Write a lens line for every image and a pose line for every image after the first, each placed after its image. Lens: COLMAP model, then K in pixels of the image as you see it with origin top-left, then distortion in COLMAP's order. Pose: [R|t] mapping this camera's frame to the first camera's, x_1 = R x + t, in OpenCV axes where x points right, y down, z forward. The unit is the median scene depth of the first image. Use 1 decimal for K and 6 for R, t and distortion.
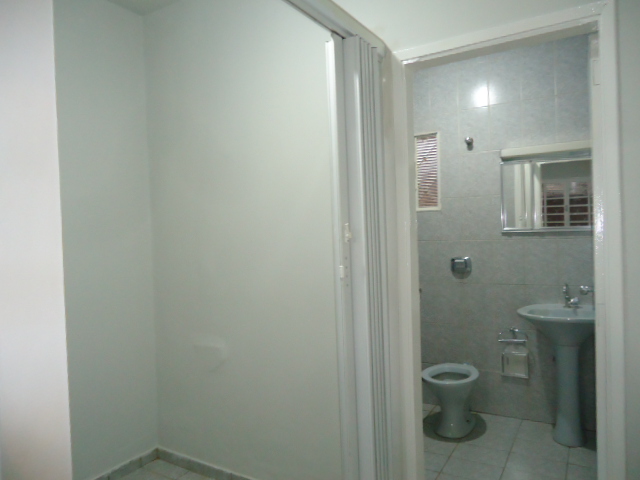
lens RADIAL K [[463.9, 0, 320.0], [0, 463.9, 240.0], [0, 0, 1]] dist [-0.006742, 0.002696]
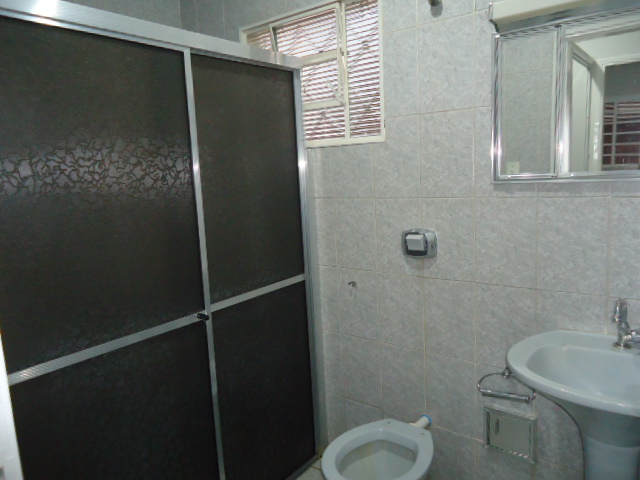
lens RADIAL K [[463.9, 0, 320.0], [0, 463.9, 240.0], [0, 0, 1]] dist [-0.006742, 0.002696]
pose [[0.992018, 0.008972, -0.125780, 0.263714], [0.006501, 0.992501, 0.122065, -0.017846], [0.125932, -0.121908, 0.984520, 0.467659]]
